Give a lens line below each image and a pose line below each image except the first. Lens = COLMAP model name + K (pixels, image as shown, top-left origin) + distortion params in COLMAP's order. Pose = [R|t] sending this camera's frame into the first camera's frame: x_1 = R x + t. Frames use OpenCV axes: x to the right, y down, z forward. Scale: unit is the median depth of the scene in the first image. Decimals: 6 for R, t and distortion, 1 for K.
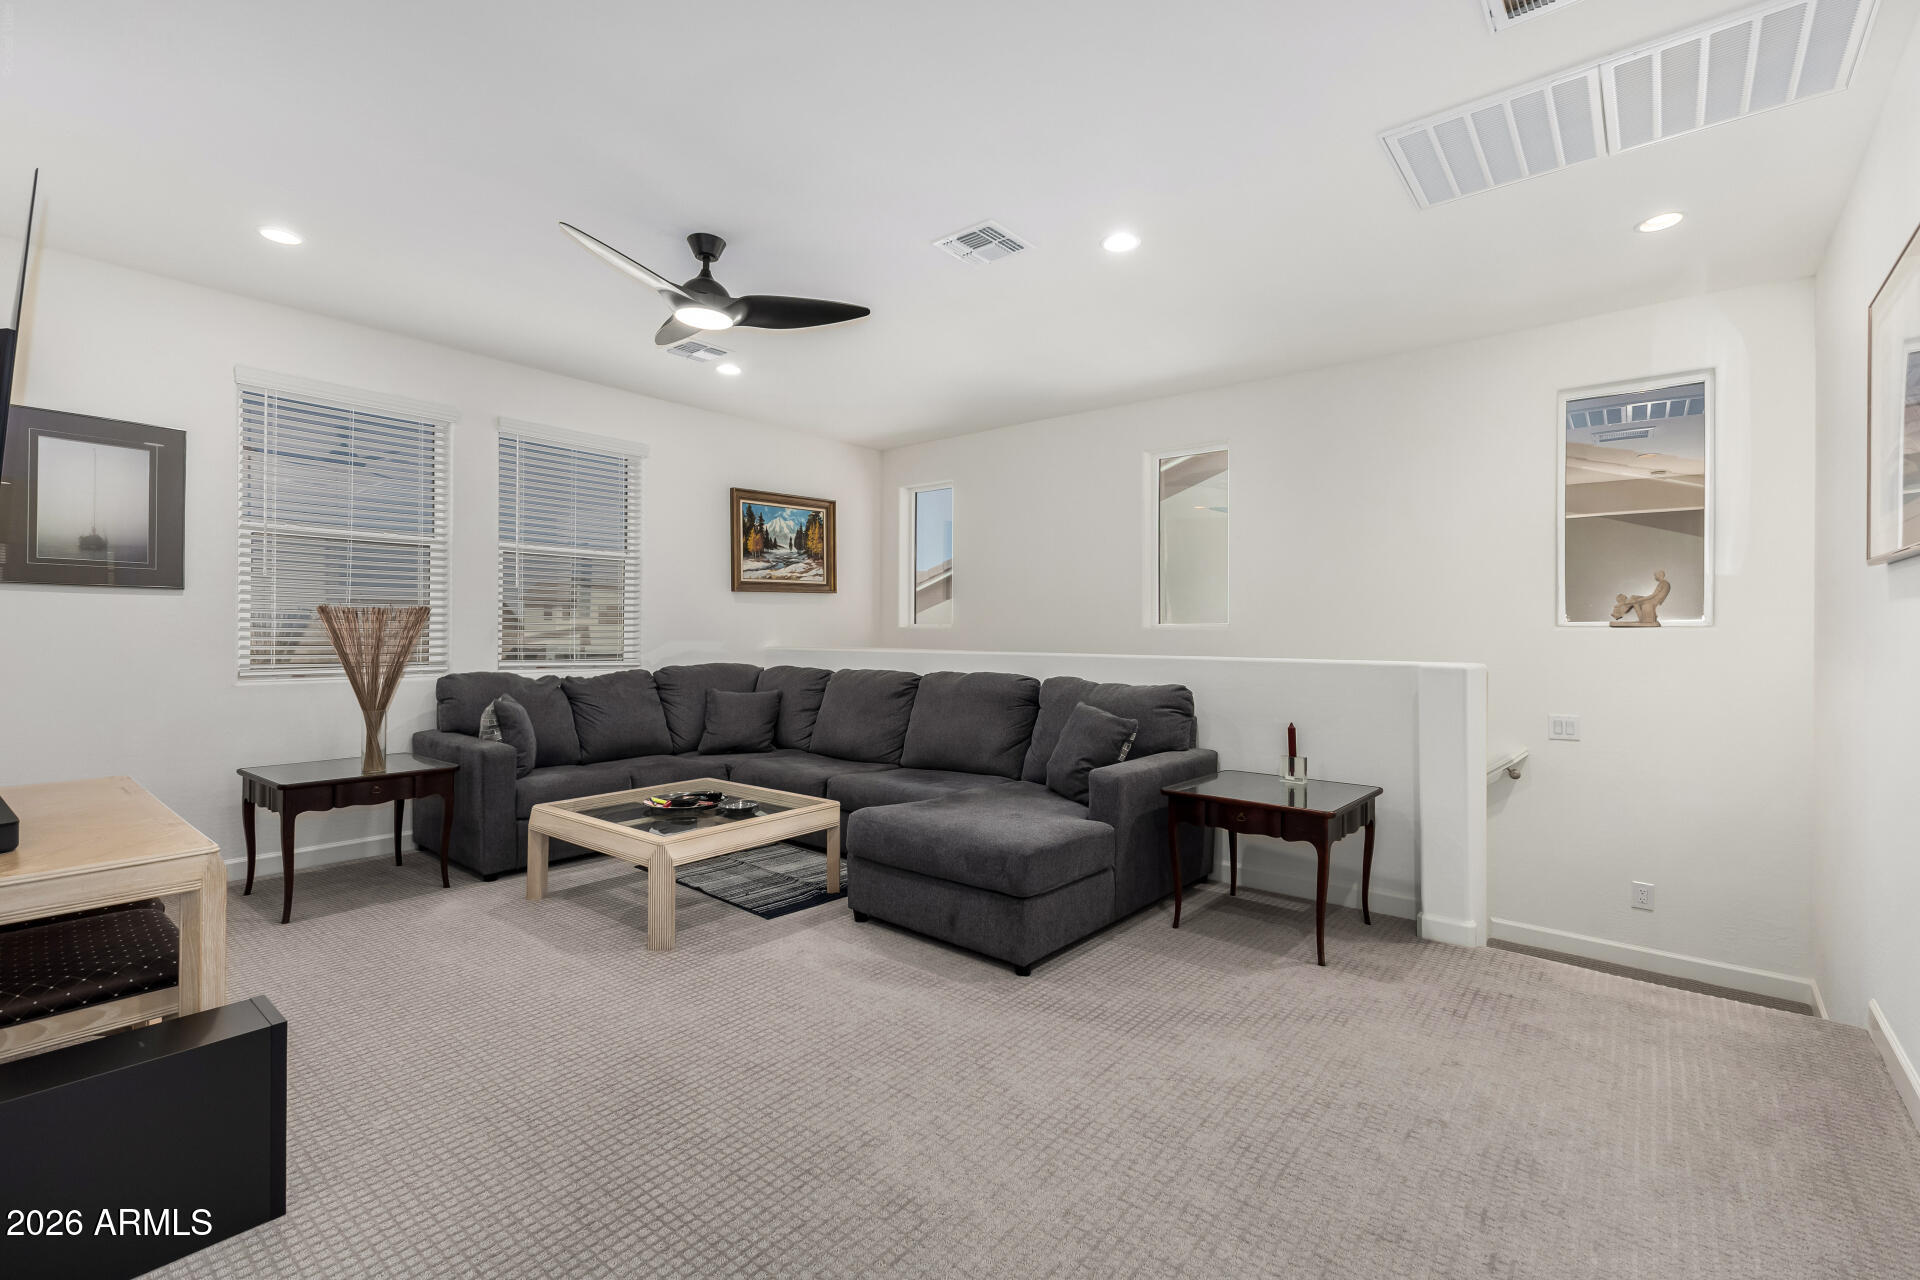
lens RADIAL K [[836.1, 0, 960.2], [0, 836.1, 635.0], [0, 0, 1]] dist [0.009112, -0.000234]
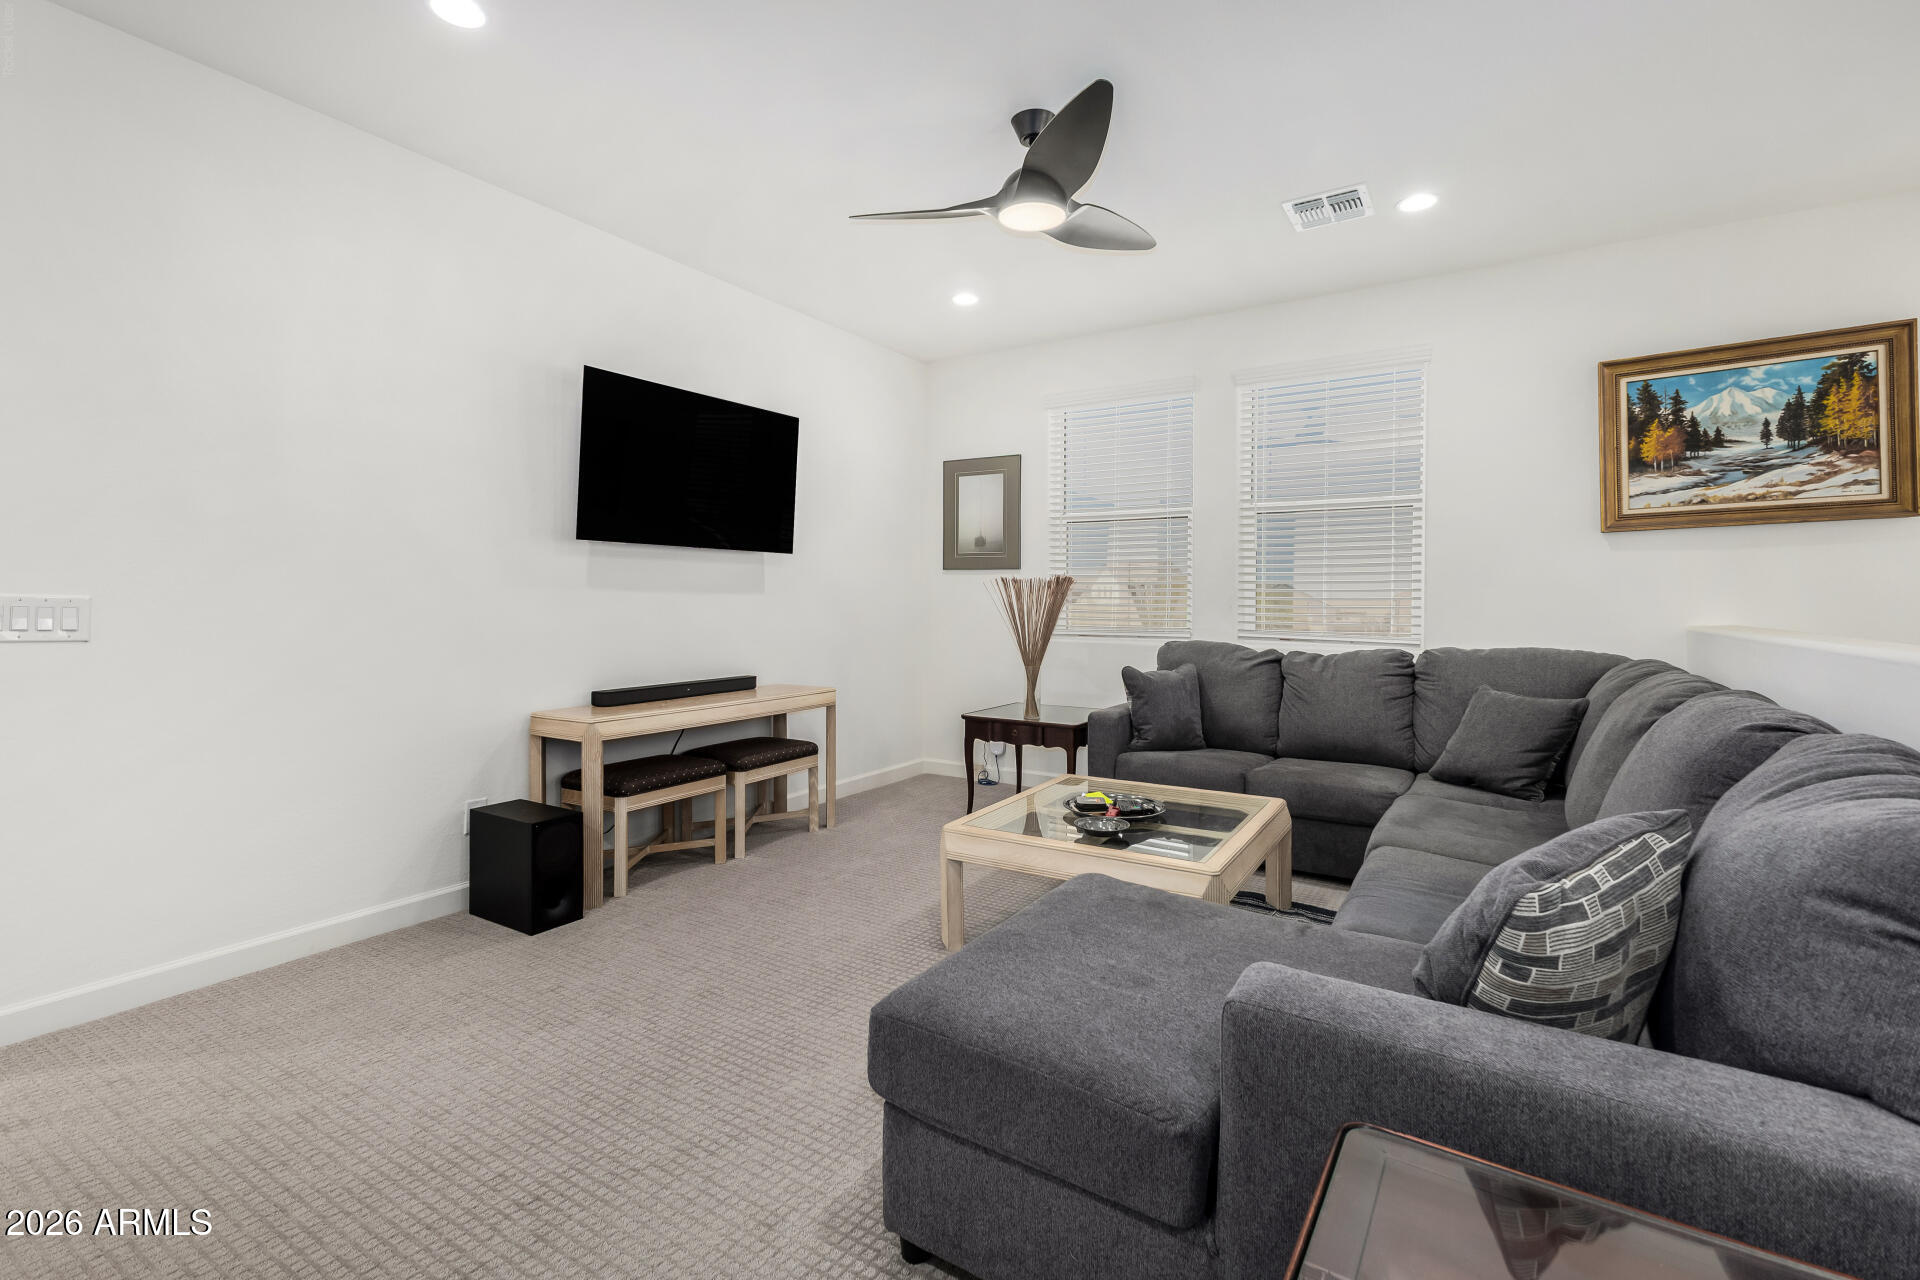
lens RADIAL K [[836.1, 0, 960.3], [0, 836.1, 635.4], [0, 0, 1]] dist [0.009112, -0.000234]
pose [[0.159625, 0.036965, -0.986485, 0.254527], [-0.003025, 0.999312, 0.036956, 0.001876], [0.987173, -0.002915, 0.159627, 0.417329]]
